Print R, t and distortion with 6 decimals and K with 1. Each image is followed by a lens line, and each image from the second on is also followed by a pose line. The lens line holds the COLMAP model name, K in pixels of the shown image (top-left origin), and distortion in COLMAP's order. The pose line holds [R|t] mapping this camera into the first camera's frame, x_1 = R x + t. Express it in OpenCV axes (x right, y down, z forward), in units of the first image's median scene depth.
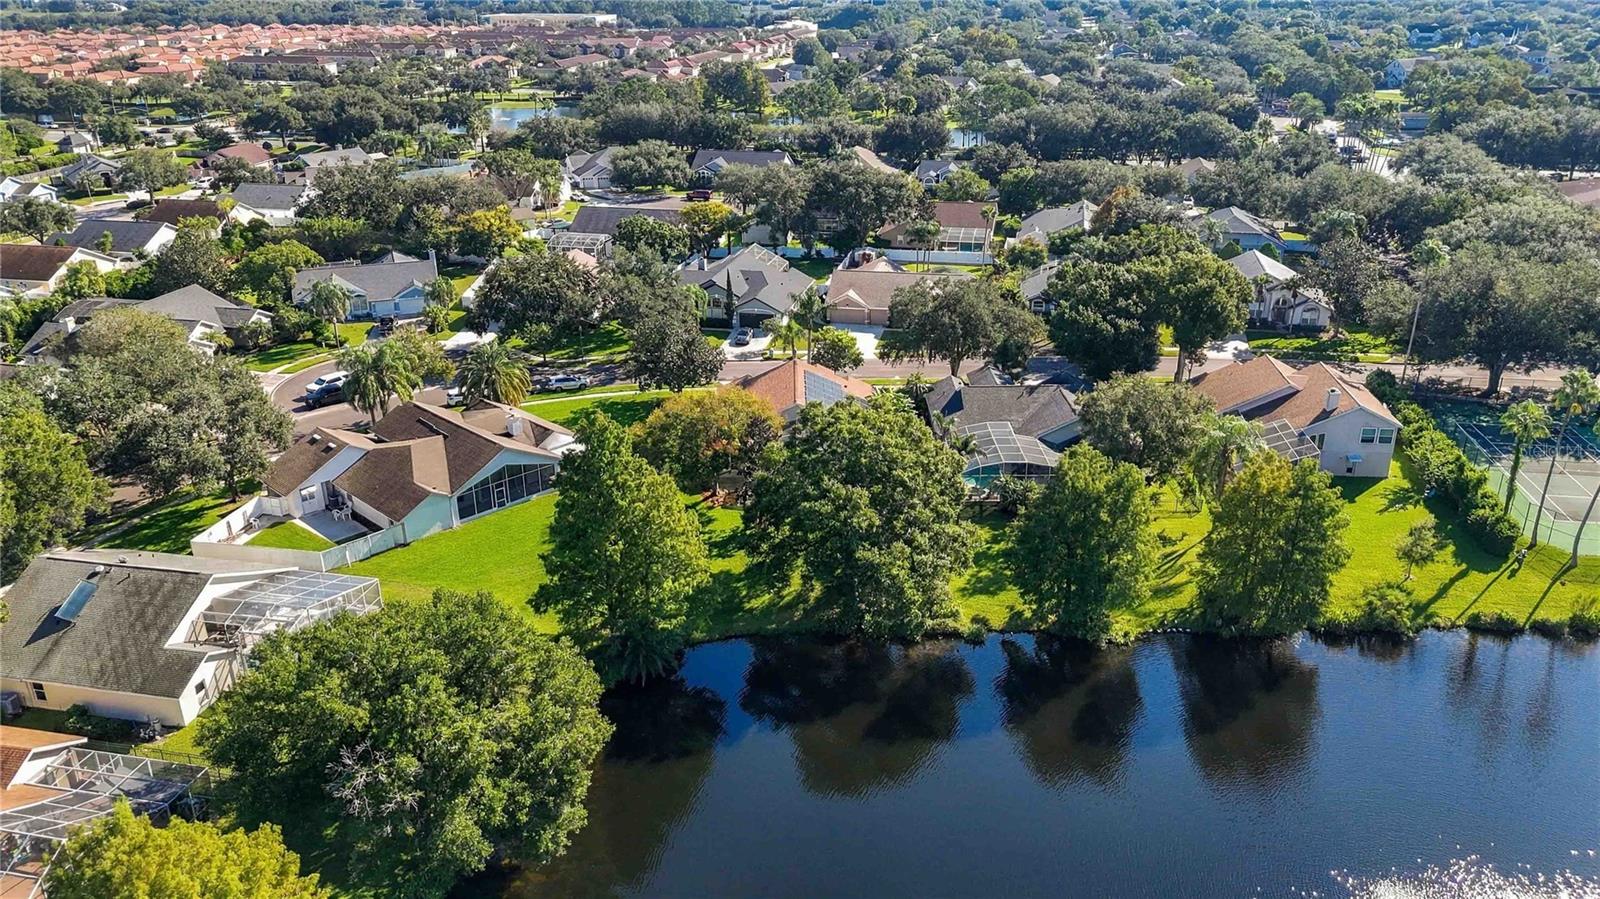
lens RADIAL K [[1207.1, 0, 800.5], [0, 1207.1, 455.0], [0, 0, 1]] dist [0.100982, -0.092860]
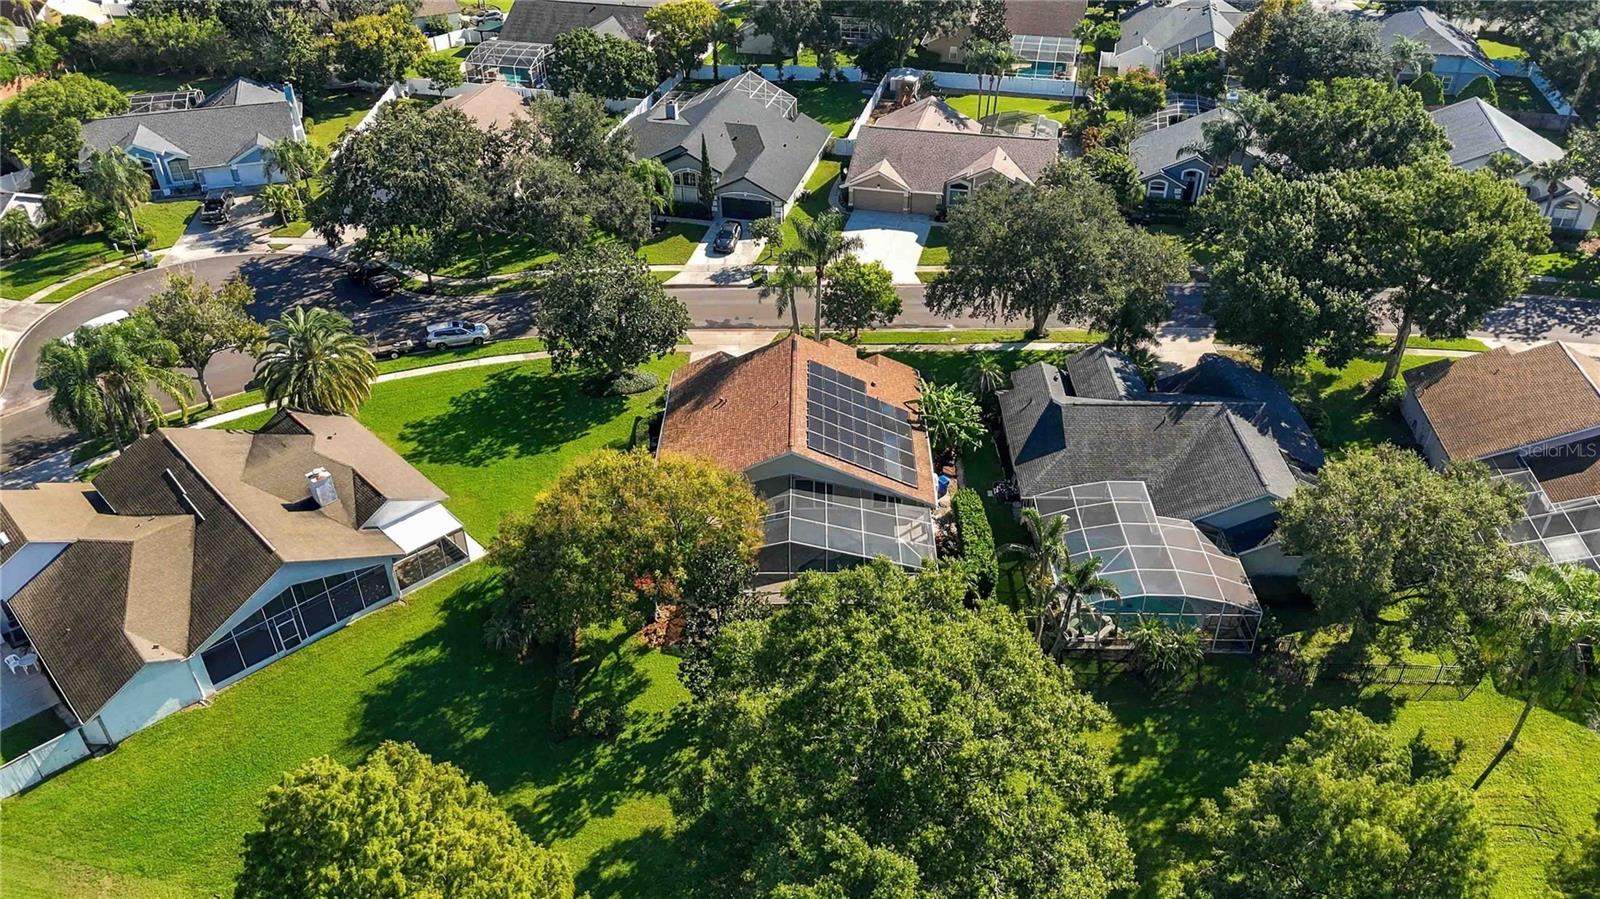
lens RADIAL K [[1201.8, 0, 800.0], [0, 1201.8, 449.5], [0, 0, 1]] dist [0.042608, 0.001122]
pose [[0.999748, 0.014242, -0.017344, 0.008438], [-0.010236, 0.977138, 0.212360, -0.127235], [0.019972, -0.212129, 0.977038, 0.310680]]
